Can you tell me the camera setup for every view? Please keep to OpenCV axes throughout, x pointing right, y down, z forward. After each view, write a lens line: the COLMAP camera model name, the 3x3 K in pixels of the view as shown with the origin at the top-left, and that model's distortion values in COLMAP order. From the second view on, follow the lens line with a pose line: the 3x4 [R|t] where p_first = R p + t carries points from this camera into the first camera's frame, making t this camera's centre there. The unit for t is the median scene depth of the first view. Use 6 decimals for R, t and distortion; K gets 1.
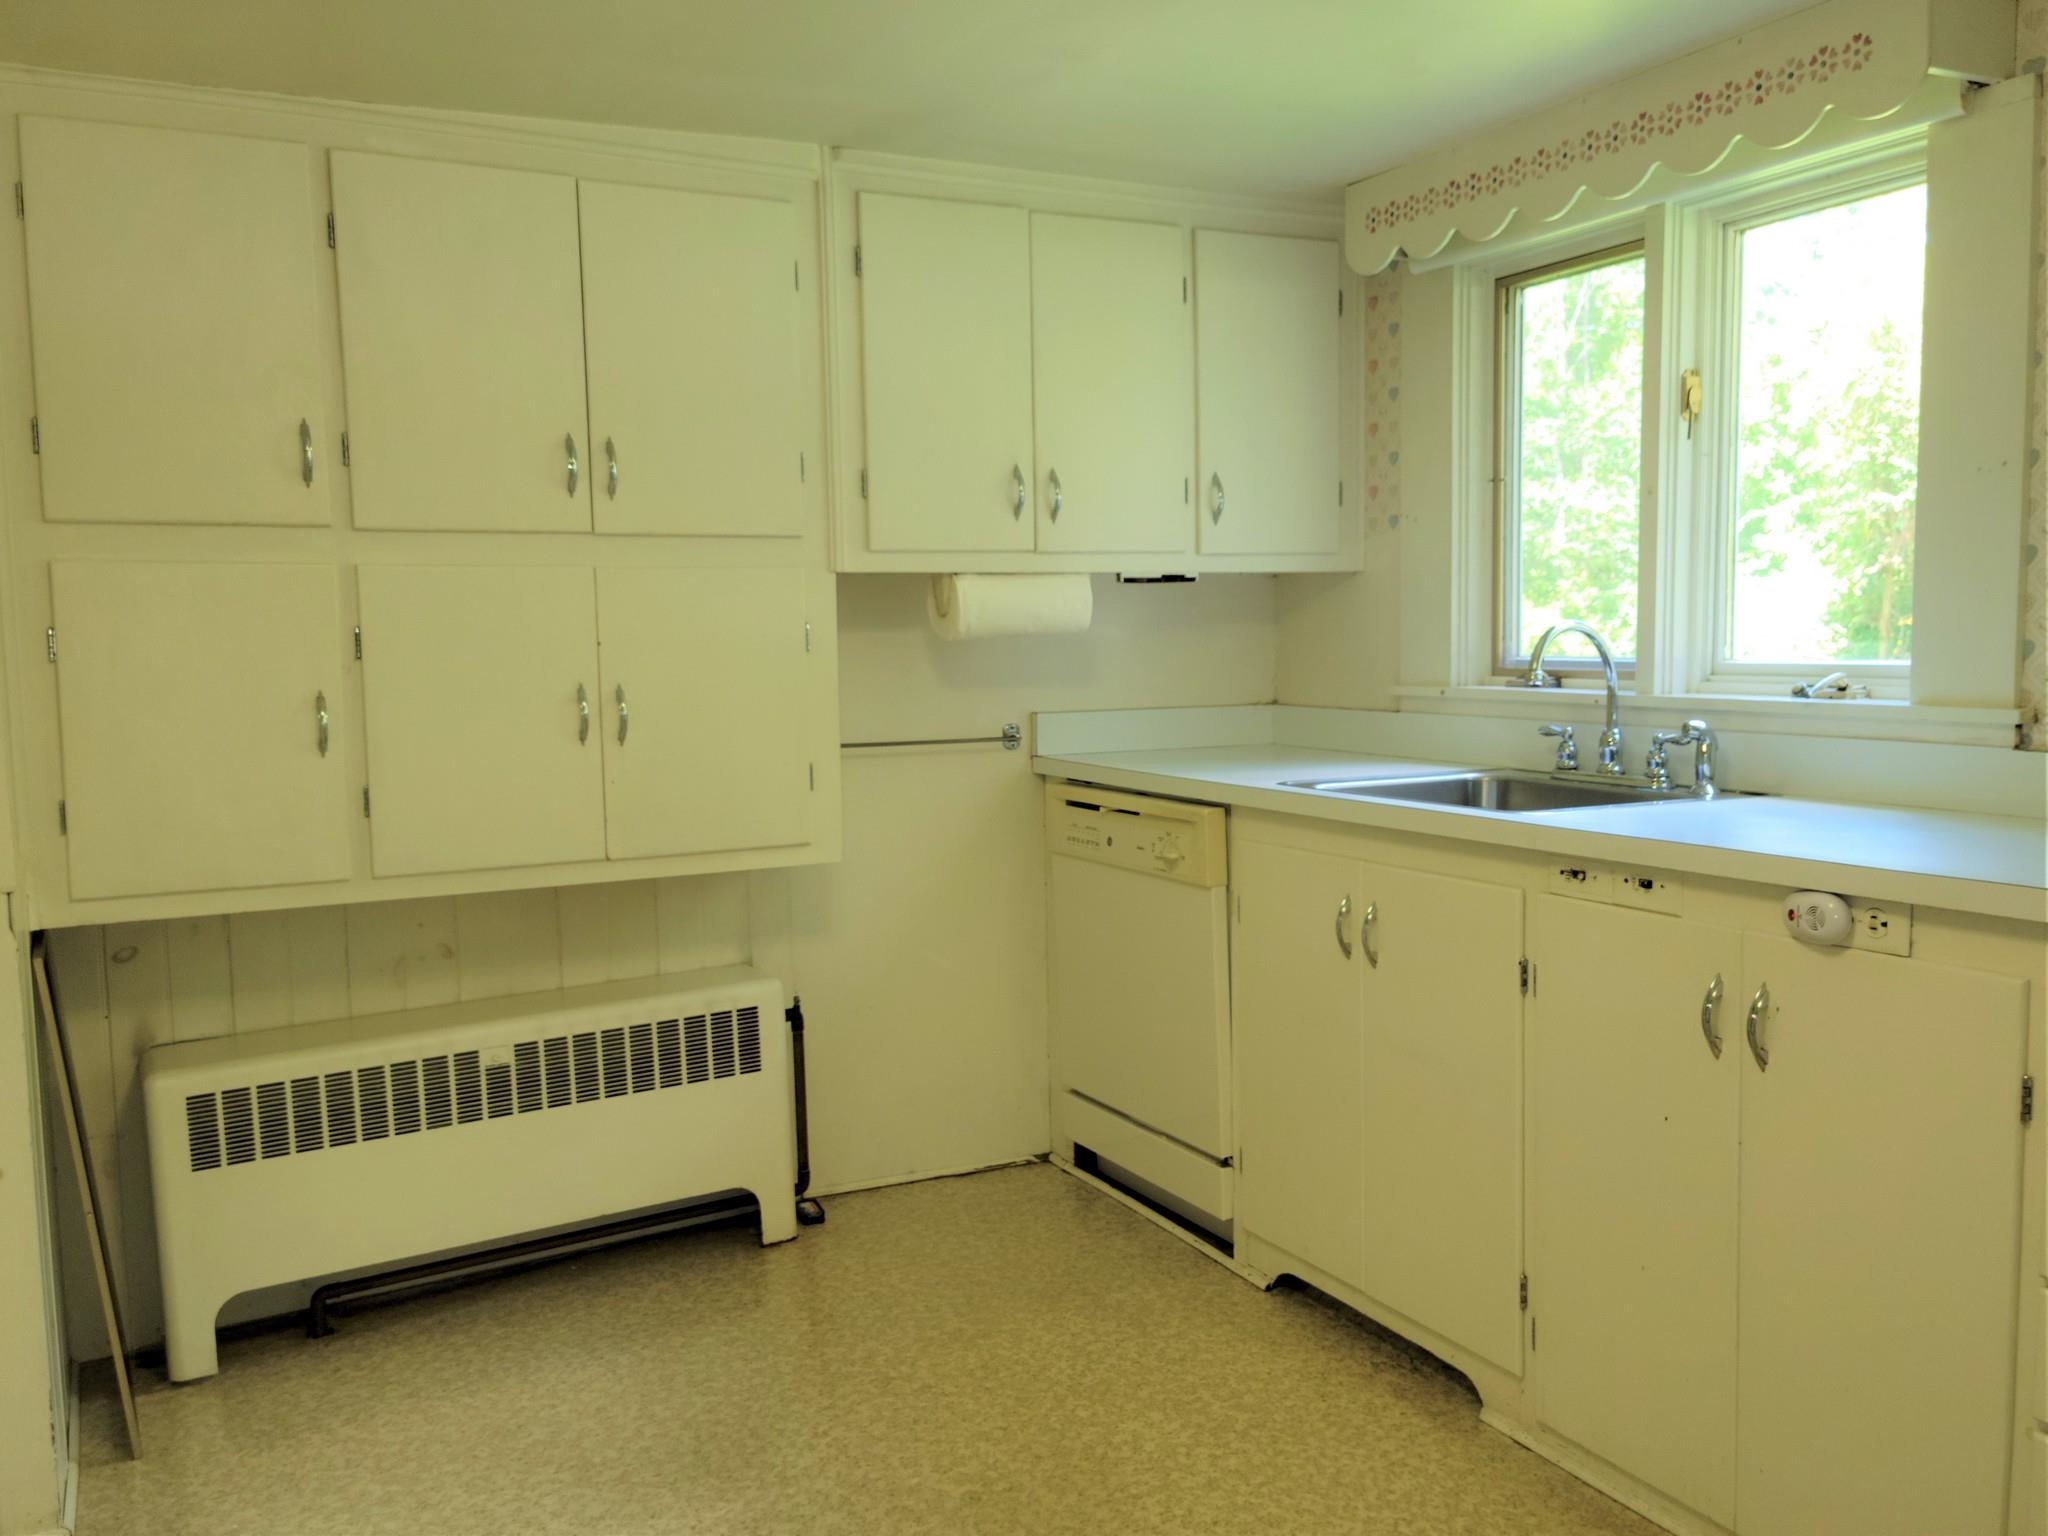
lens RADIAL K [[1683.2, 0, 1017.1], [0, 1683.2, 772.9], [0, 0, 1]] dist [0.075119, -0.060018]
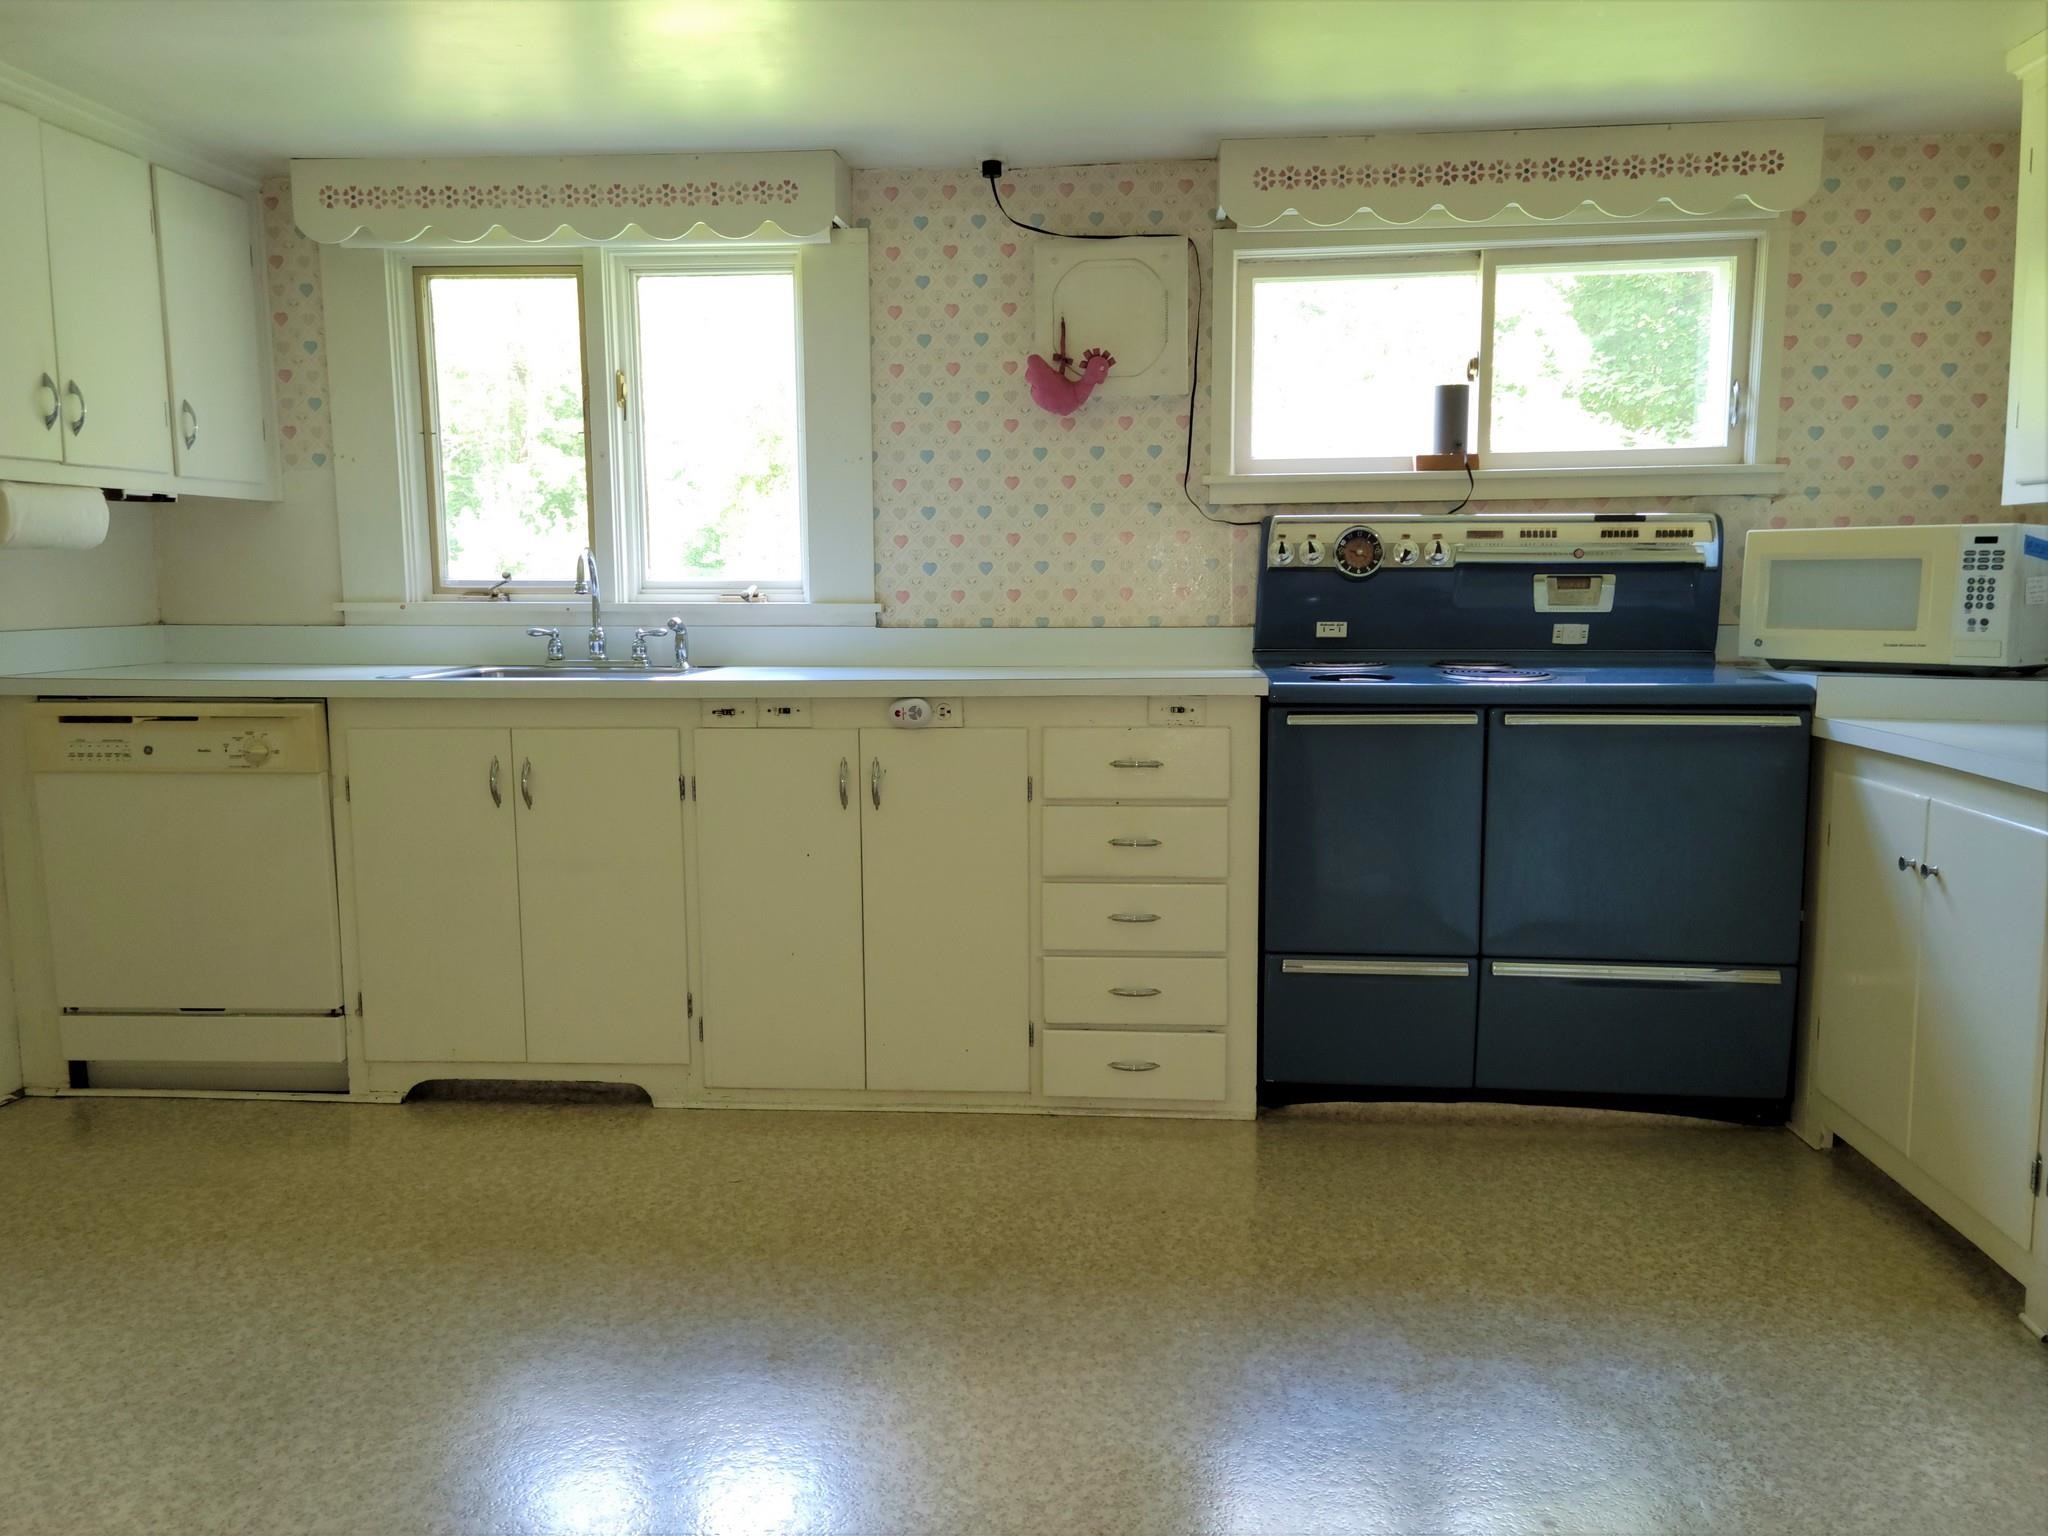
lens RADIAL K [[1683.2, 0, 1005.1], [0, 1683.2, 773.7], [0, 0, 1]] dist [0.075119, -0.060018]
pose [[0.538101, -0.085532, 0.838529, -0.593915], [0.068956, 0.995970, 0.057341, 0.033969], [-0.840055, 0.026967, 0.541831, -0.011725]]
